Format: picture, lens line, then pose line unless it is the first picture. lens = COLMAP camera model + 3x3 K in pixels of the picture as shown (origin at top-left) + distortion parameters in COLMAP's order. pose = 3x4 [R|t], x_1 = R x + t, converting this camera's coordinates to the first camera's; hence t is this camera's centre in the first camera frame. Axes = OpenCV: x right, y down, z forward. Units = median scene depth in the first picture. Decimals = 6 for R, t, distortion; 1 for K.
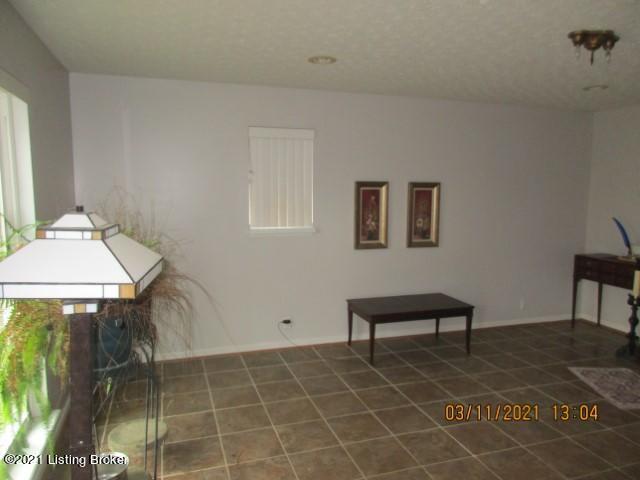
lens RADIAL K [[471.9, 0, 320.0], [0, 471.9, 240.0], [0, 0, 1]] dist [-0.001629, -0.000851]
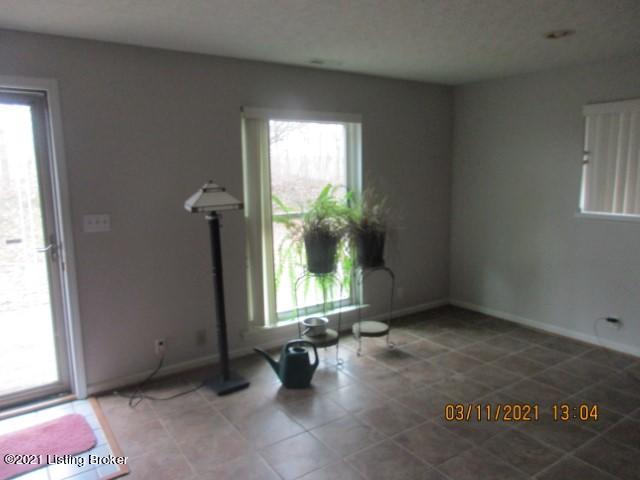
lens RADIAL K [[471.9, 0, 320.0], [0, 471.9, 240.0], [0, 0, 1]] dist [-0.001629, -0.000851]
pose [[0.274062, 0.129030, -0.953017, 0.687097], [-0.089775, 0.990064, 0.108229, -0.026179], [0.957513, 0.055895, 0.282922, 0.241821]]
